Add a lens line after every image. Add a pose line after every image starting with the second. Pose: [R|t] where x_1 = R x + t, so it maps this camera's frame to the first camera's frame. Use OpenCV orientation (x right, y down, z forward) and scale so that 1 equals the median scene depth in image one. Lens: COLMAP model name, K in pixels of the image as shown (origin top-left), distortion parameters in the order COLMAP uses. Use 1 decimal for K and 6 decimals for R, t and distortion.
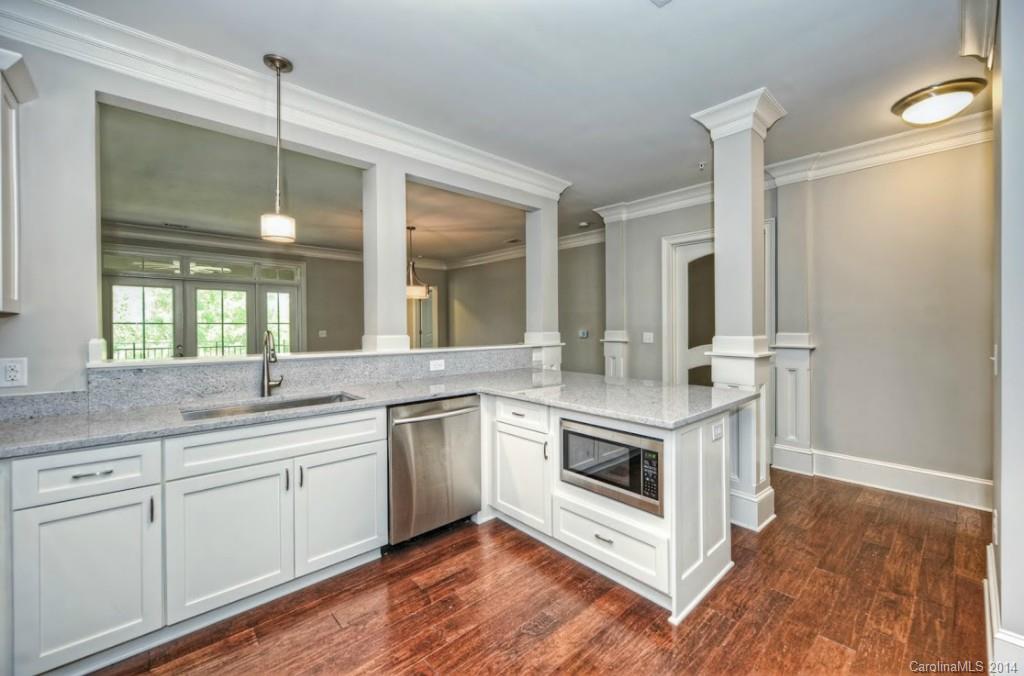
lens RADIAL K [[419.7, 0, 514.7], [0, 419.7, 328.2], [0, 0, 1]] dist [-0.000238, -0.000057]
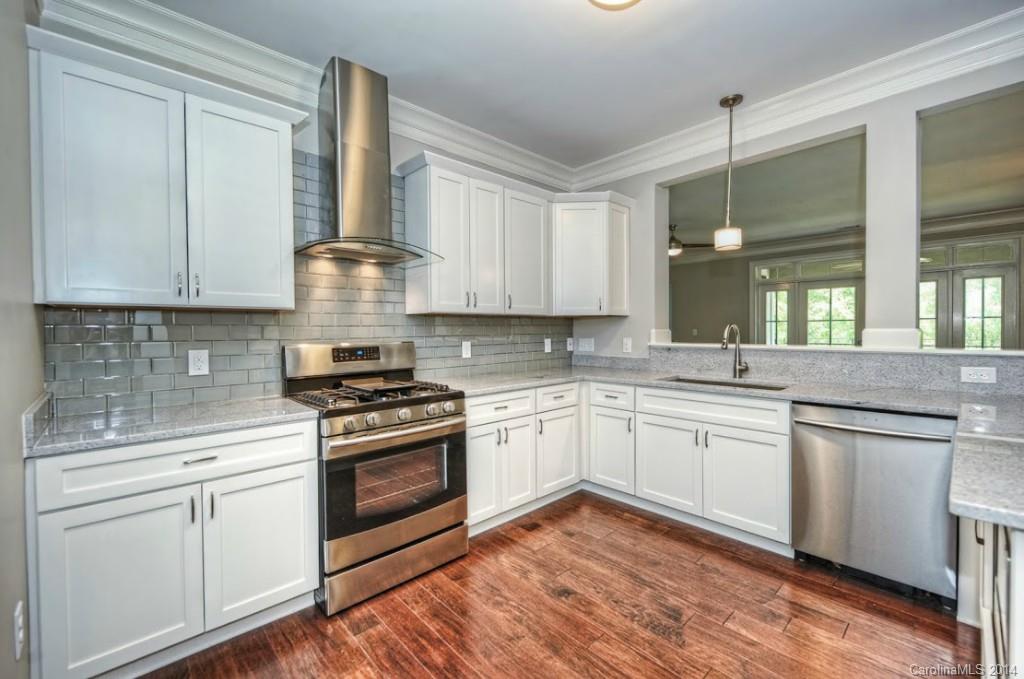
lens RADIAL K [[417.3, 0, 512.0], [0, 417.3, 339.5], [0, 0, 1]] dist [0.000096, 0.000027]
pose [[0.004653, 0.028431, -0.999585, 0.639488], [0.001452, 0.999594, 0.028438, 0.017560], [0.999988, -0.001584, 0.004610, 0.365956]]
